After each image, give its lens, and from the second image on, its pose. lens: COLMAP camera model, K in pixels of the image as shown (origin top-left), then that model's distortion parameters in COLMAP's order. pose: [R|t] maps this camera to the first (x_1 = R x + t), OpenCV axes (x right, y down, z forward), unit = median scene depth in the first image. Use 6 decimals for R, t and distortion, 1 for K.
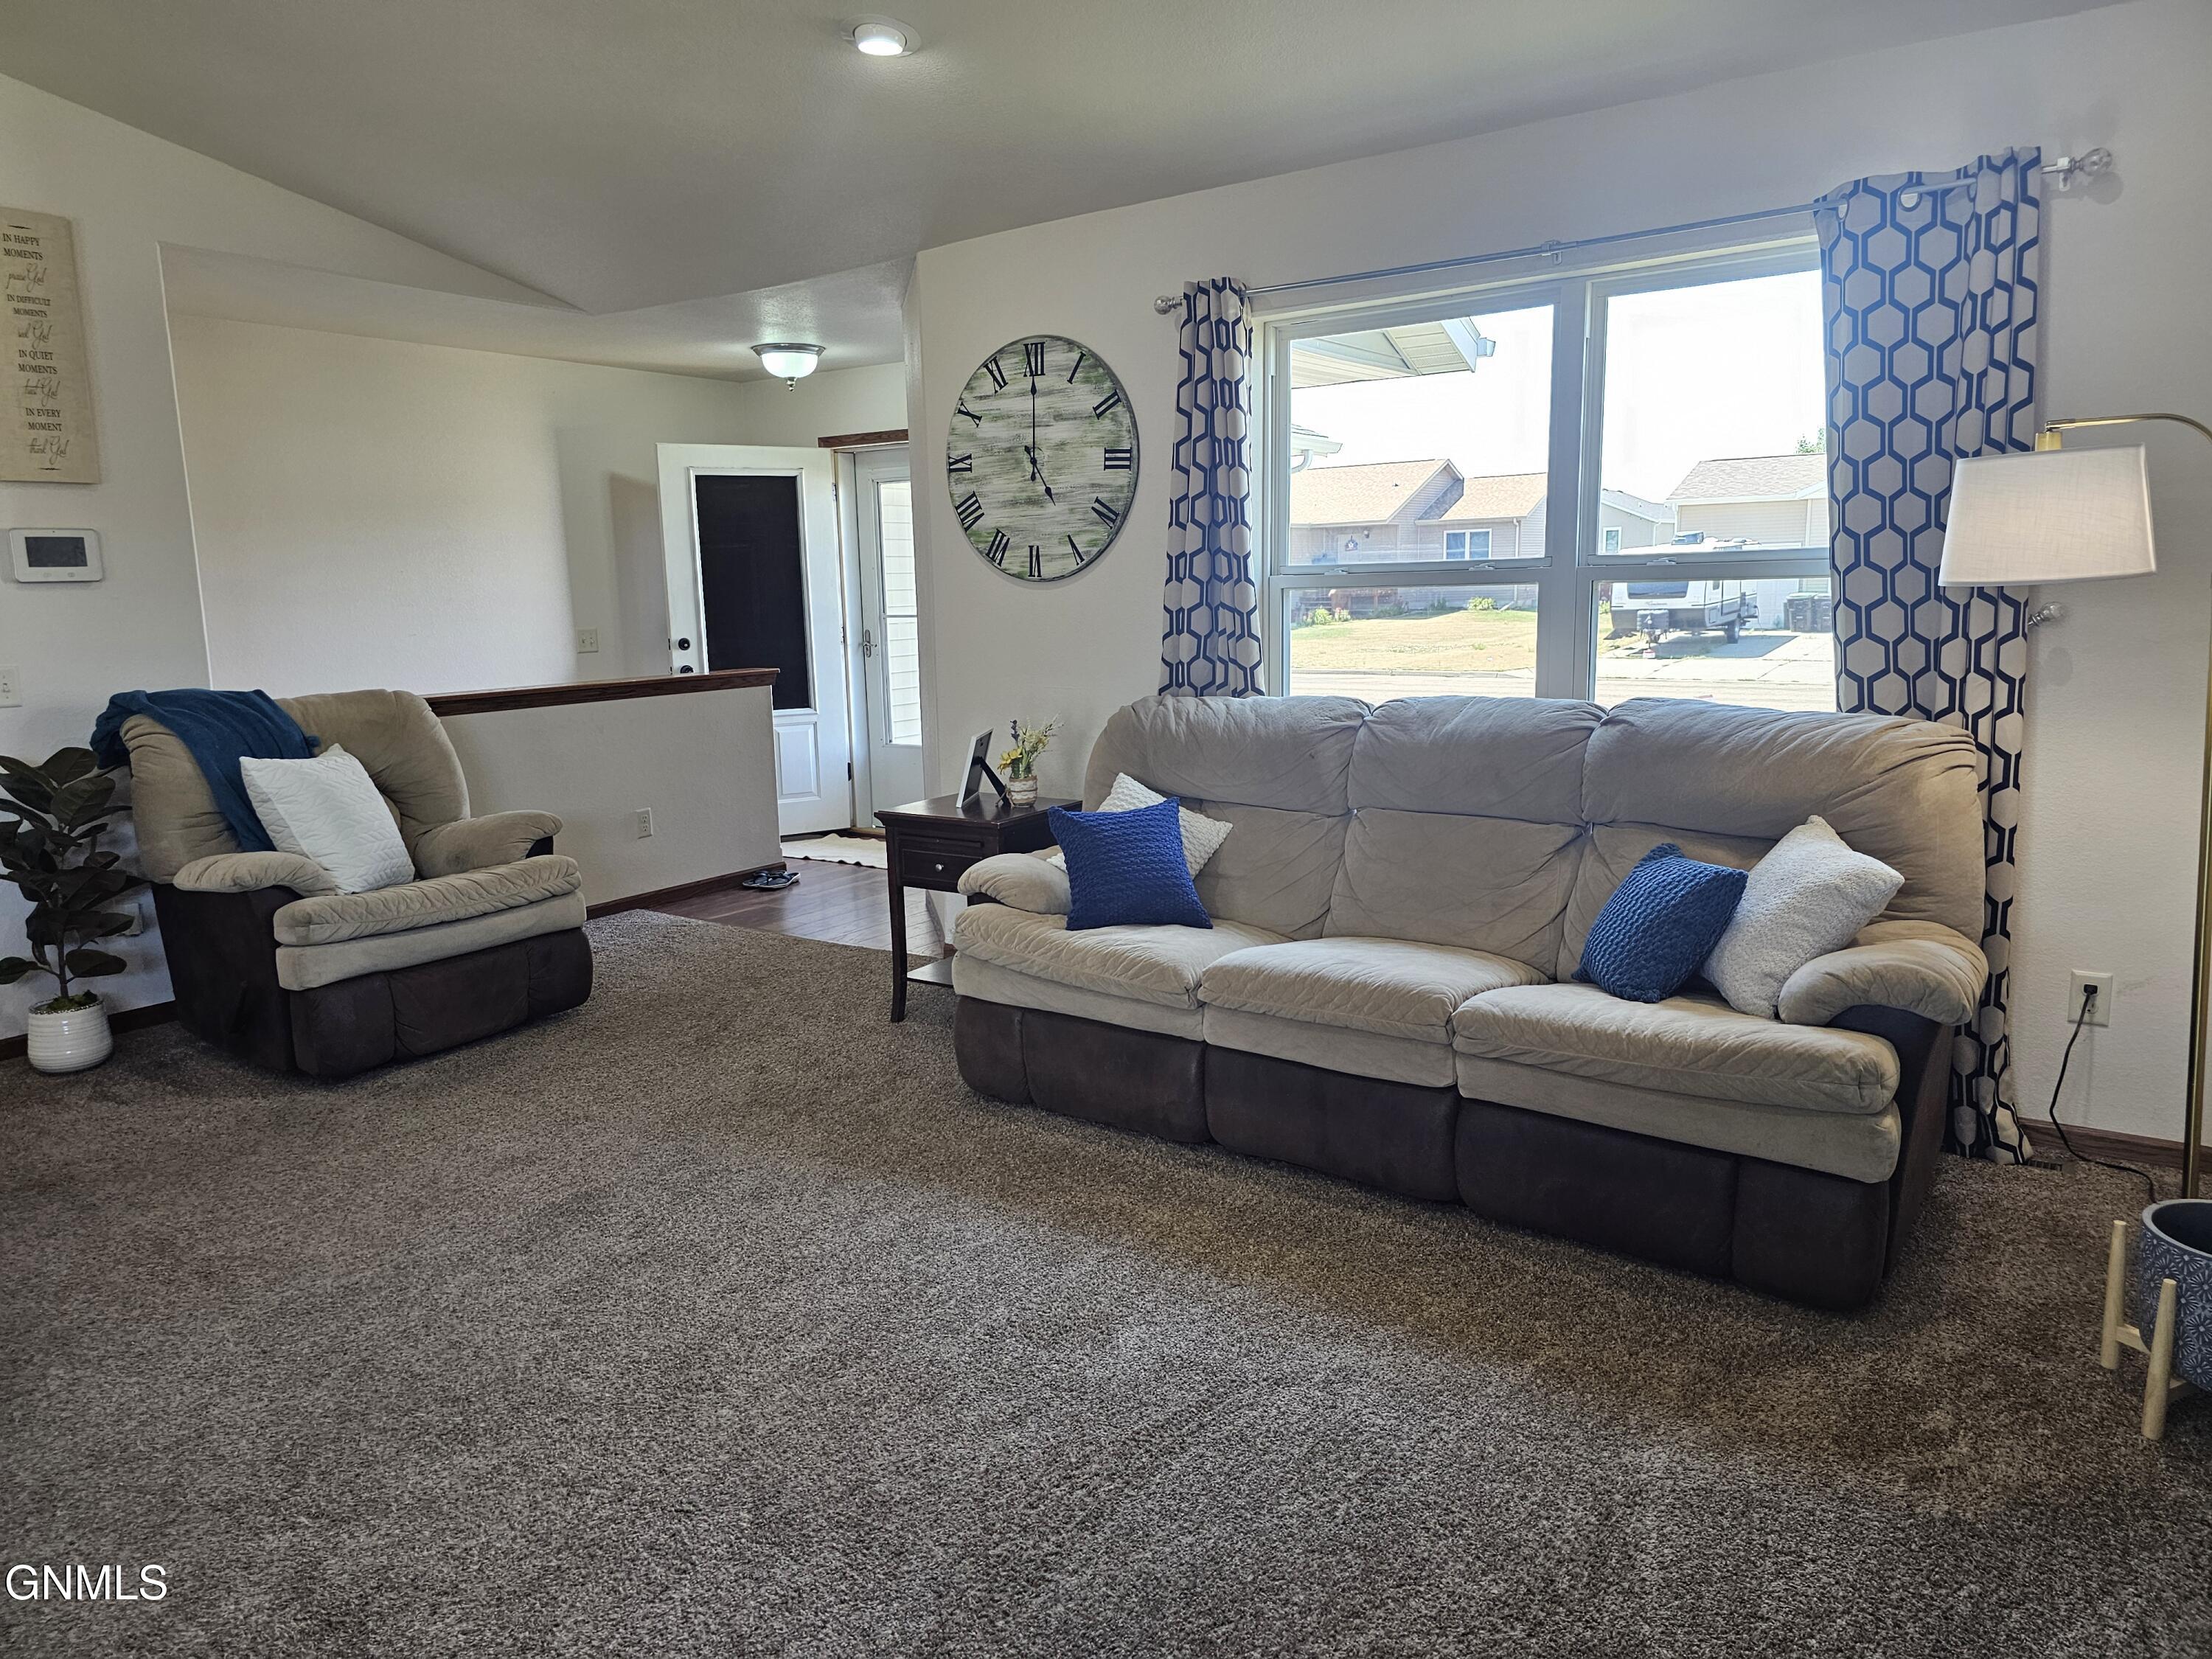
lens RADIAL K [[1504.6, 0, 1099.6], [0, 1504.6, 832.4], [0, 0, 1]] dist [0.052368, -0.002092]
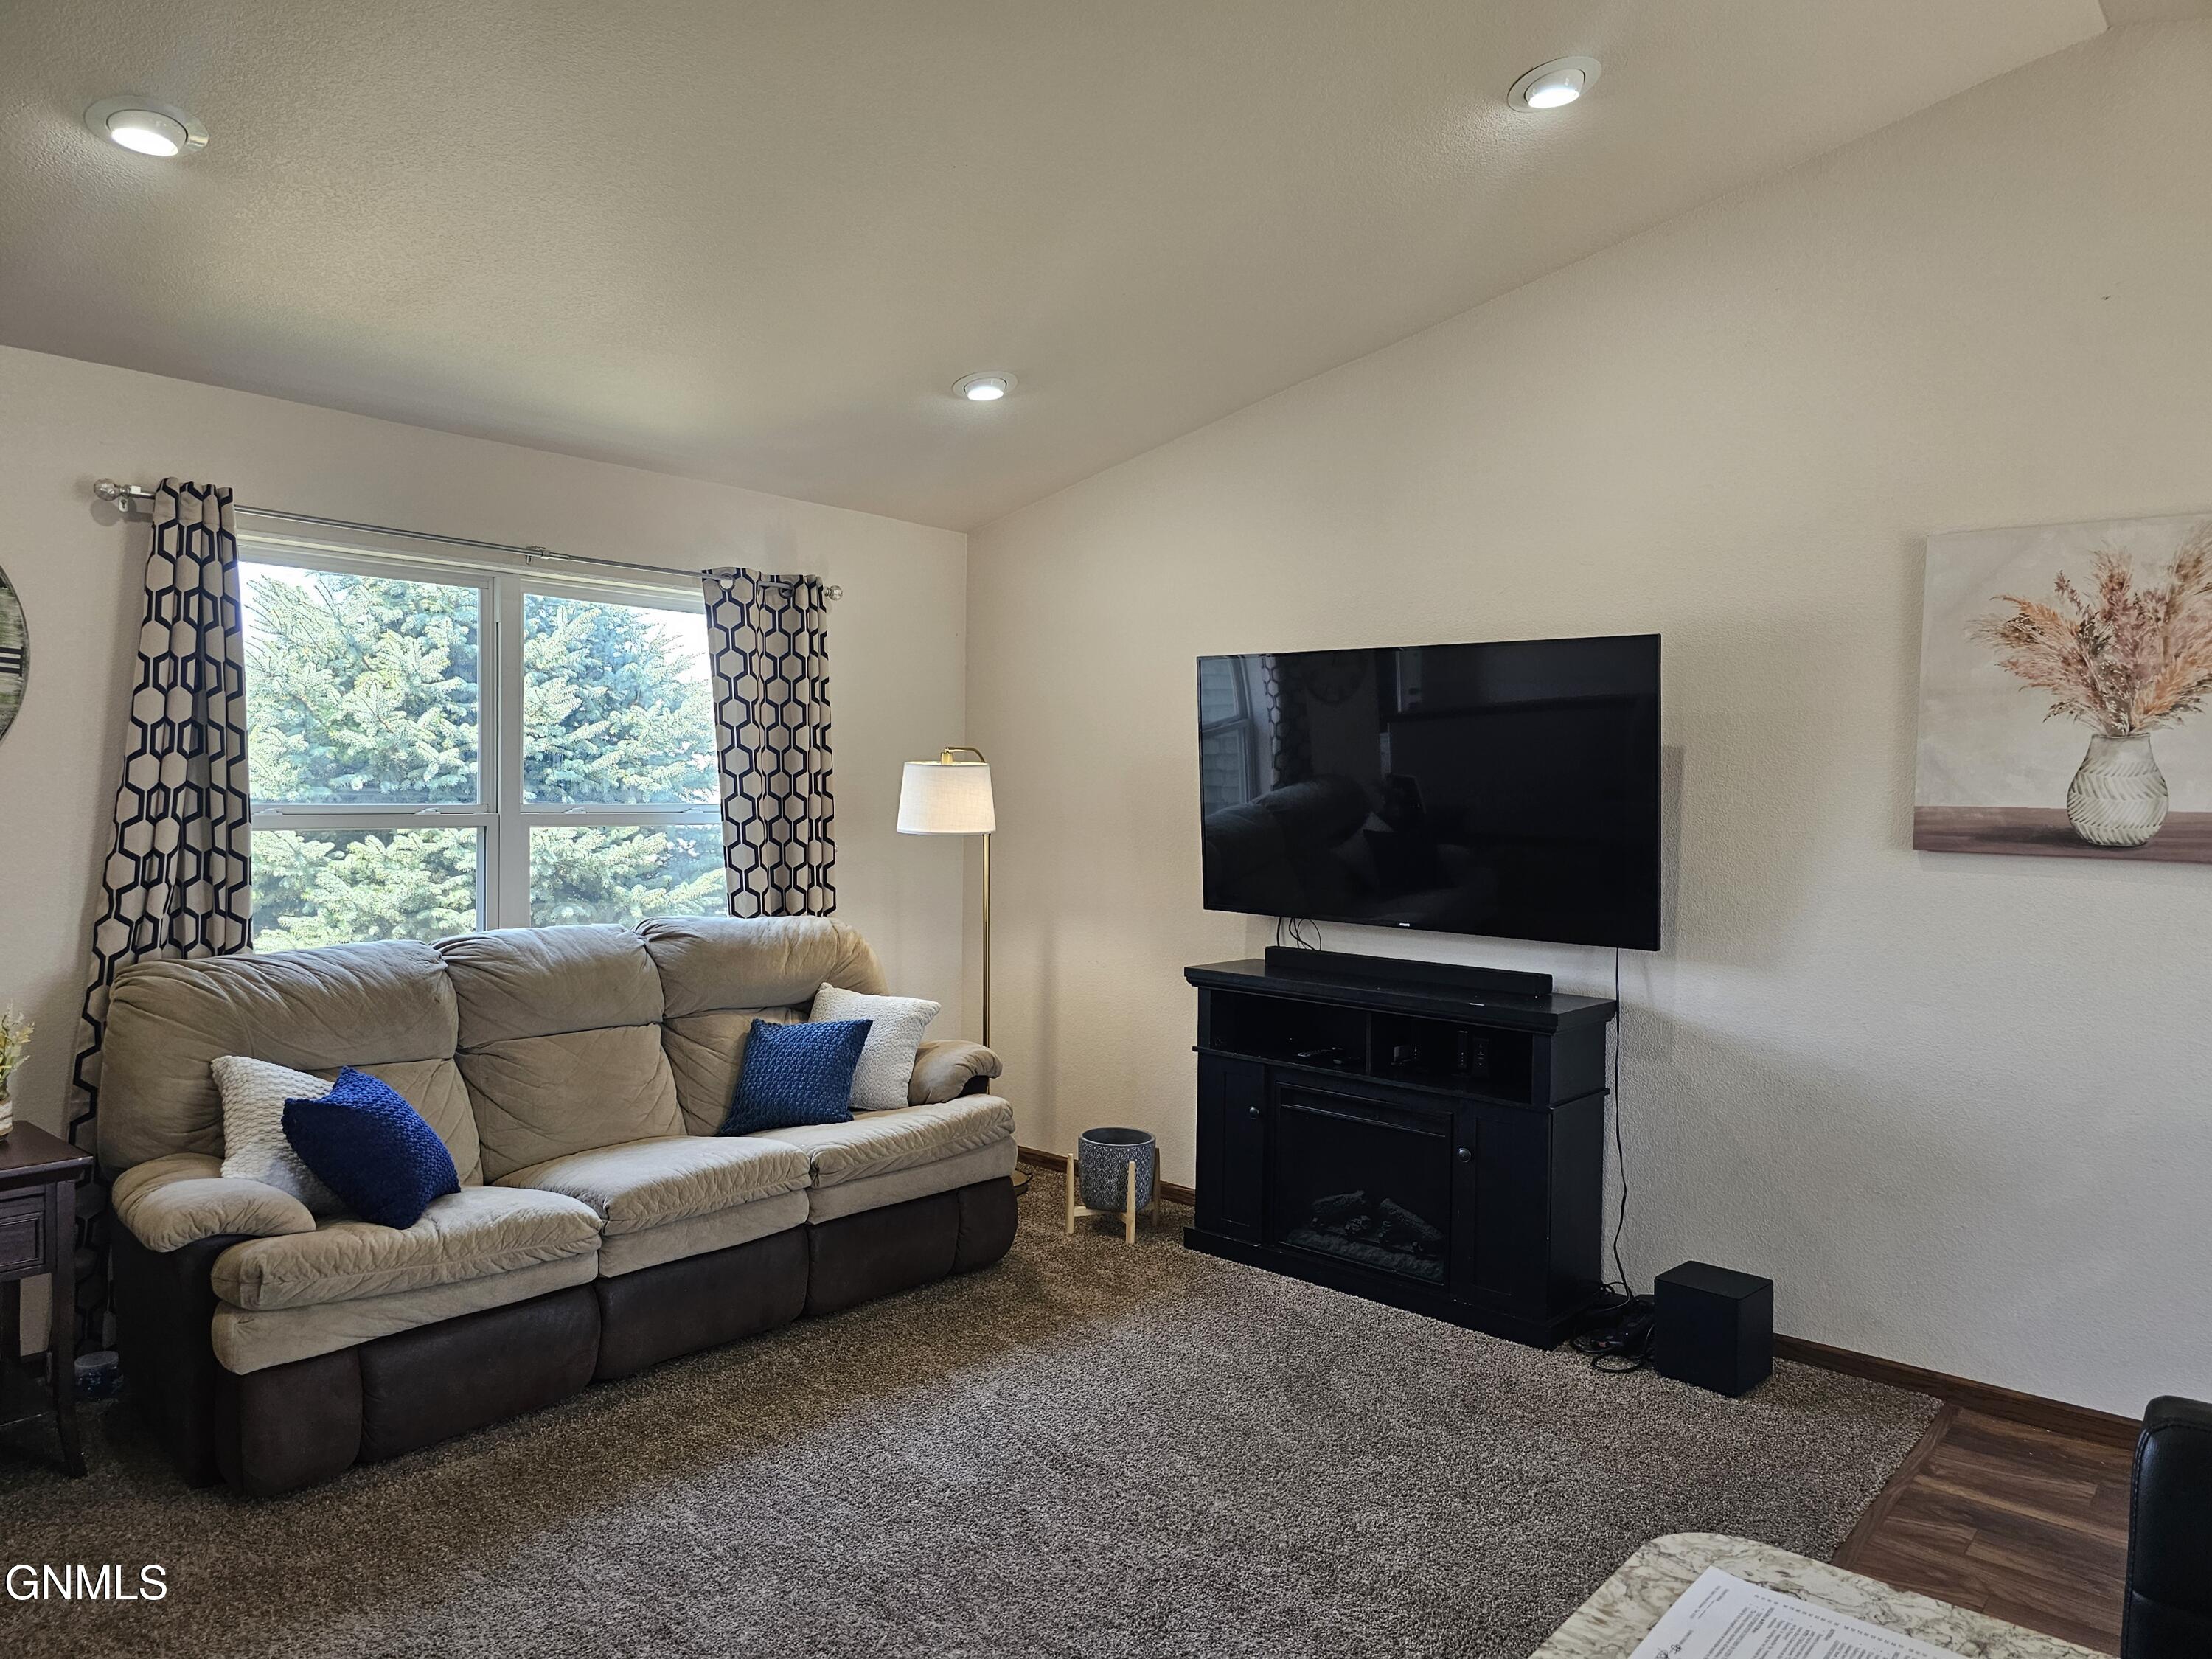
lens RADIAL K [[1504.6, 0, 1099.6], [0, 1504.6, 832.4], [0, 0, 1]] dist [0.052368, -0.002092]
pose [[0.083539, -0.011085, 0.996443, -0.961923], [0.143210, 0.989692, -0.000996, -0.114867], [-0.986160, 0.142784, 0.084265, 0.561858]]
